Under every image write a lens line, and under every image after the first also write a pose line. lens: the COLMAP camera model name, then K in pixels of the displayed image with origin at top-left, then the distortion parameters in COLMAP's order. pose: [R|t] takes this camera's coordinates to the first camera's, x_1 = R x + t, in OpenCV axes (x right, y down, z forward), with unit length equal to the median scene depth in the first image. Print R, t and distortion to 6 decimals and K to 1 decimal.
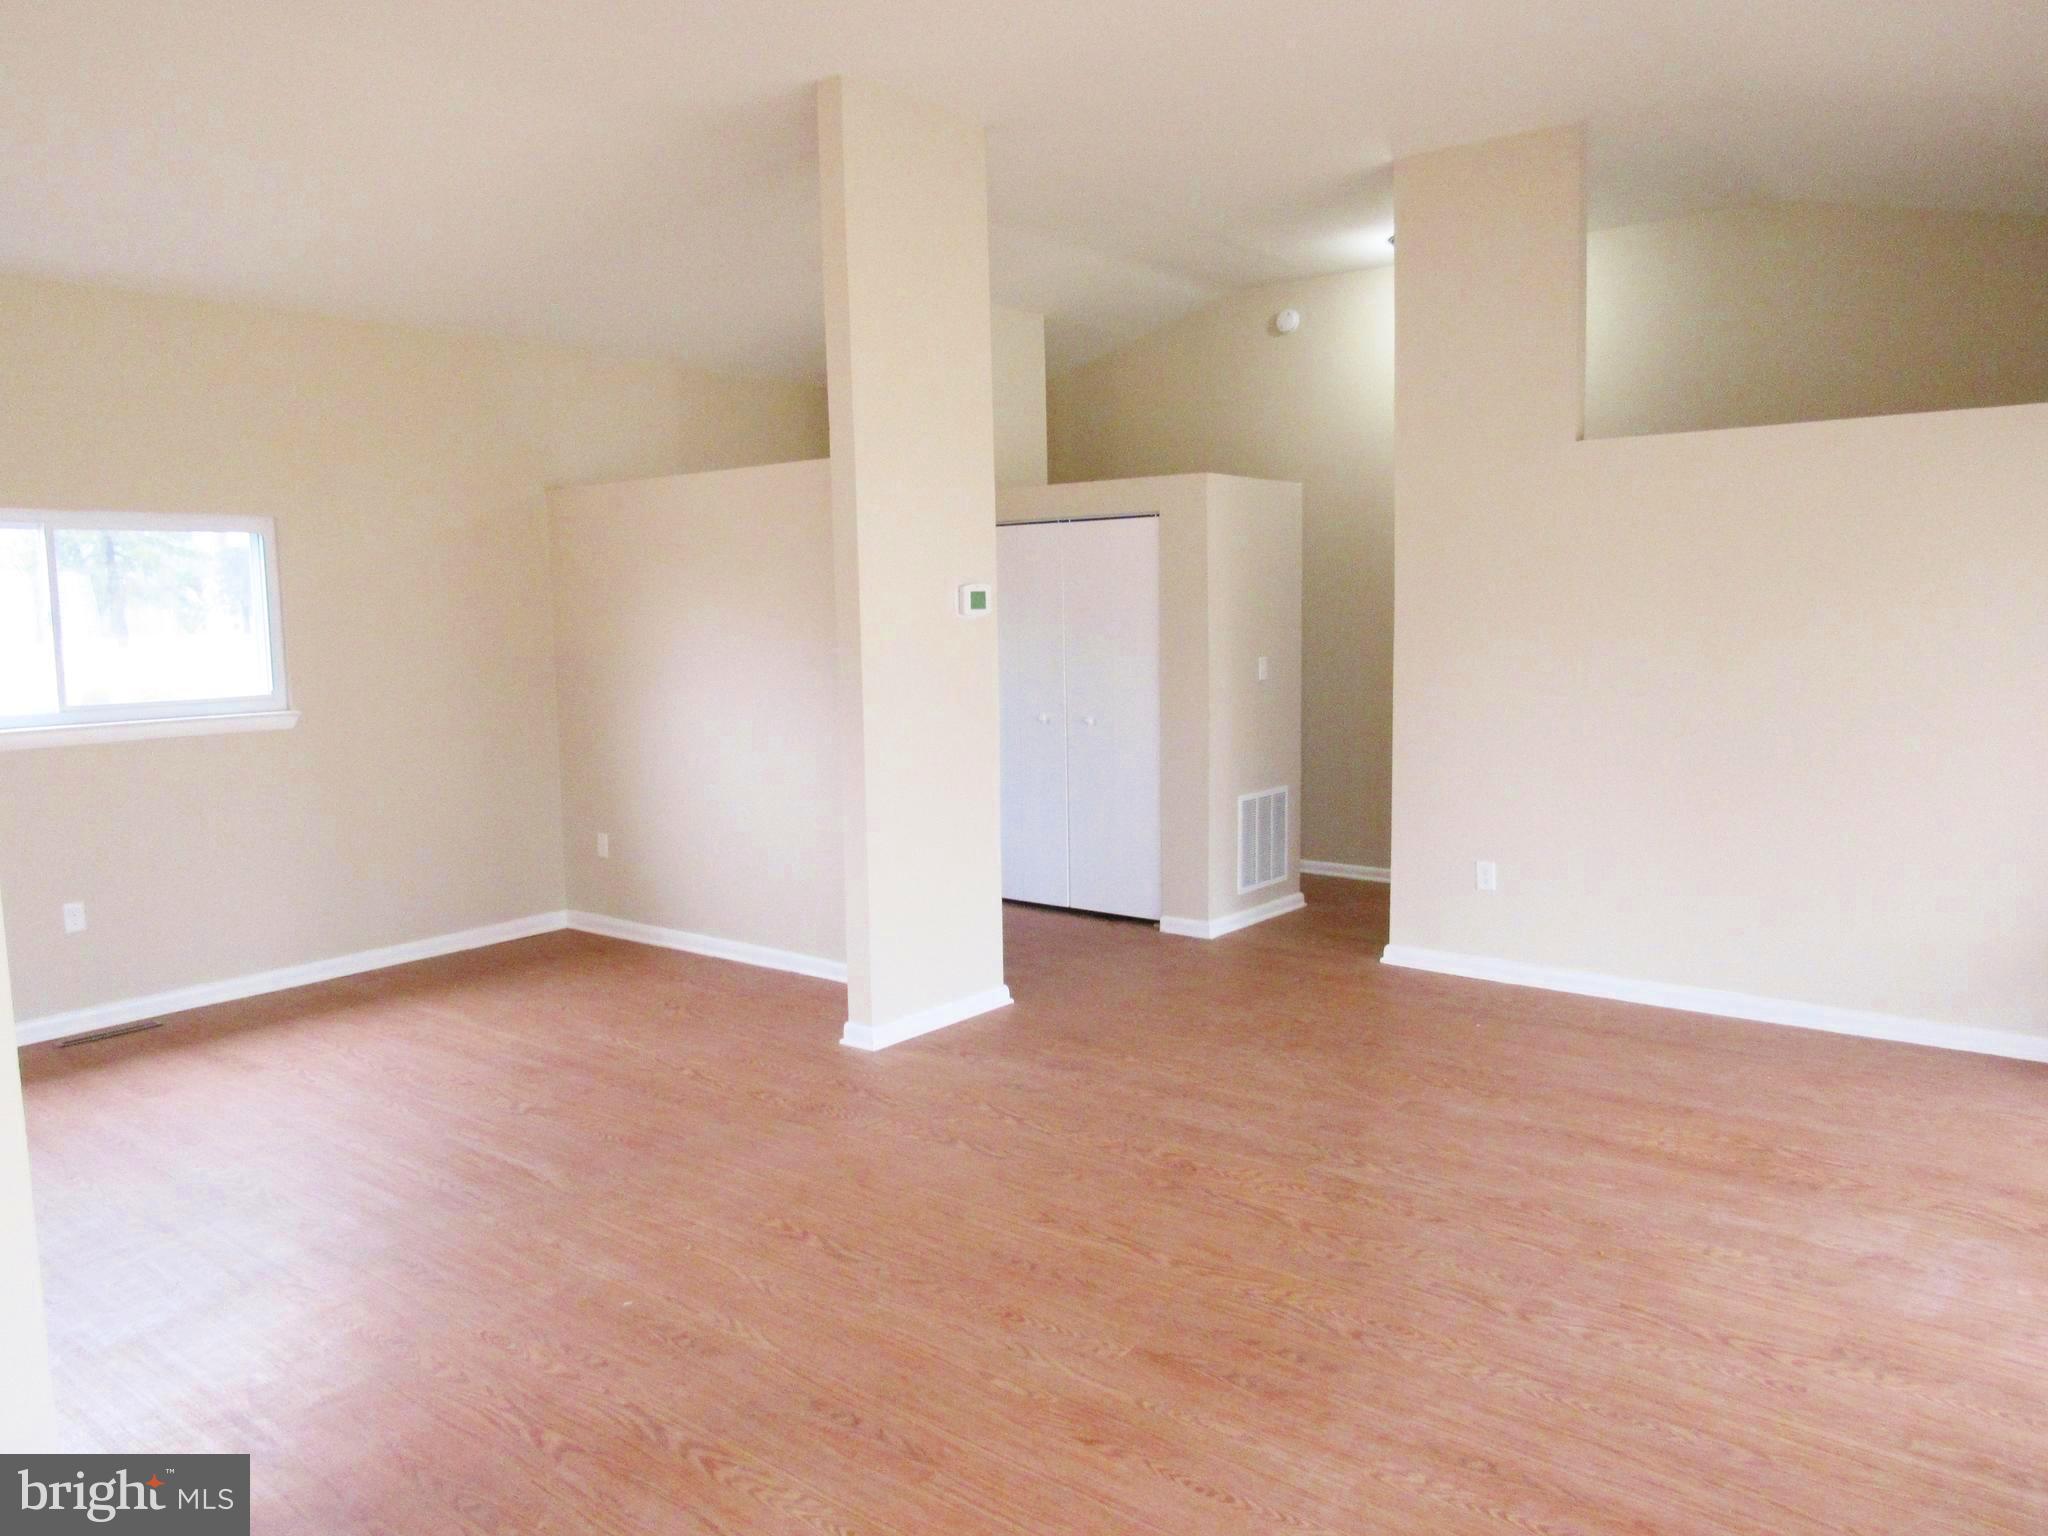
lens RADIAL K [[1481.9, 0, 1024.0], [0, 1481.9, 768.0], [0, 0, 1]] dist [-0.047471, 0.047667]
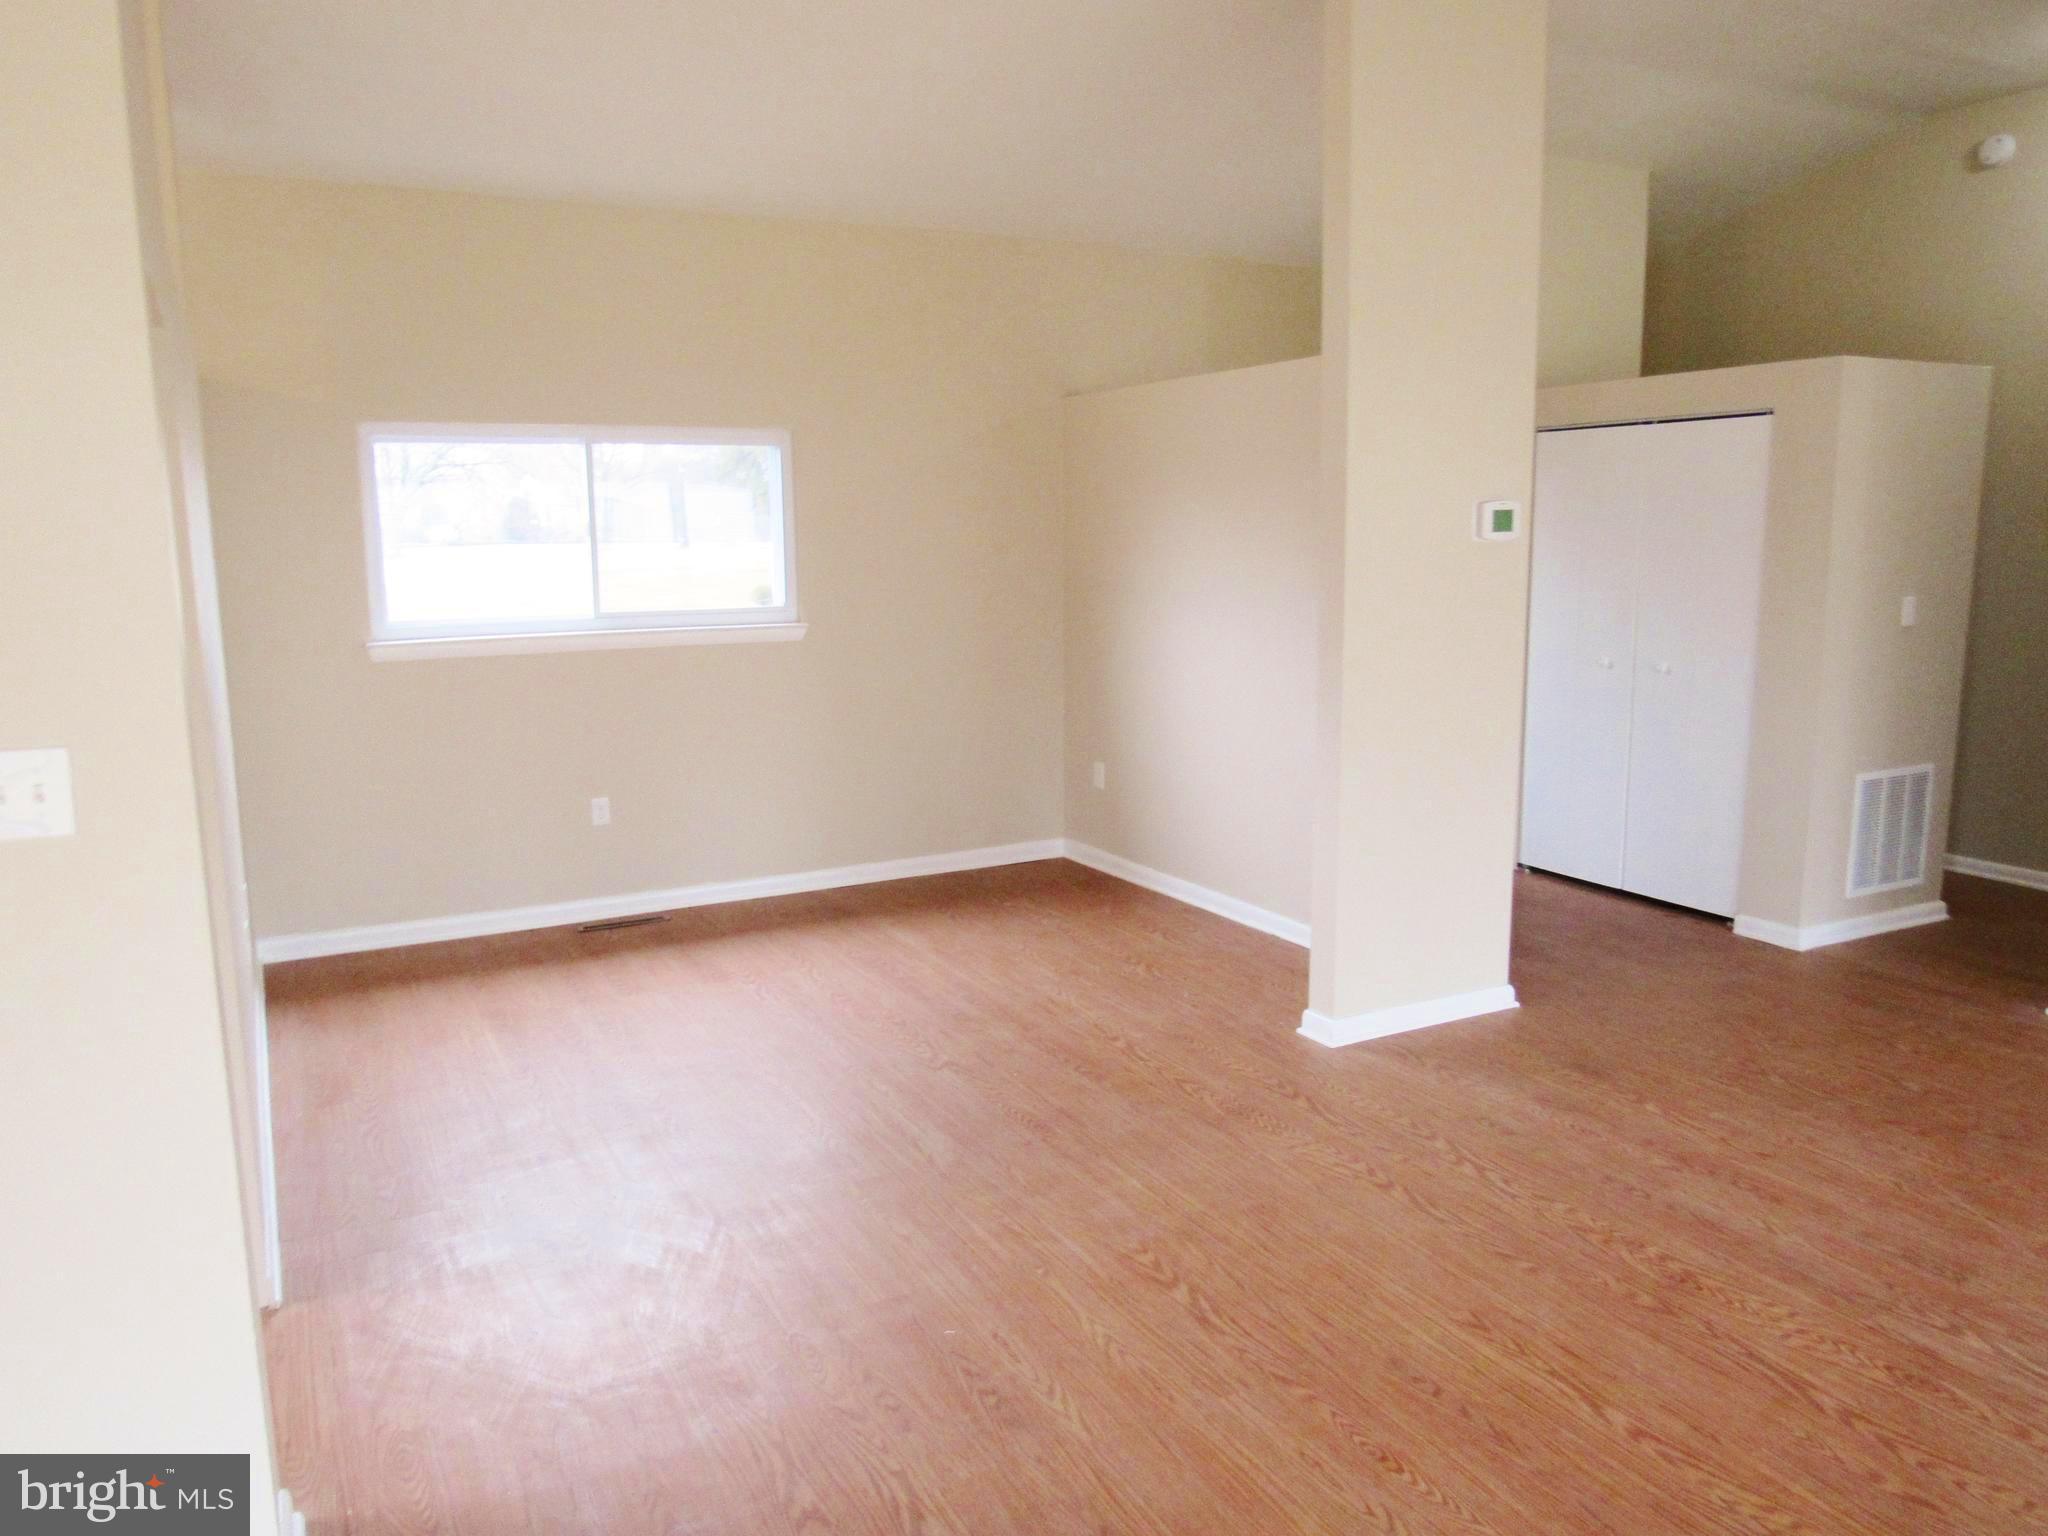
lens RADIAL K [[1481.9, 0, 1024.0], [0, 1481.9, 768.0], [0, 0, 1]] dist [-0.047471, 0.047667]
pose [[0.917690, 0.072866, -0.390558, 0.053824], [-0.050004, 0.996404, 0.068405, -0.019245], [0.394138, -0.043245, 0.918033, 0.140601]]
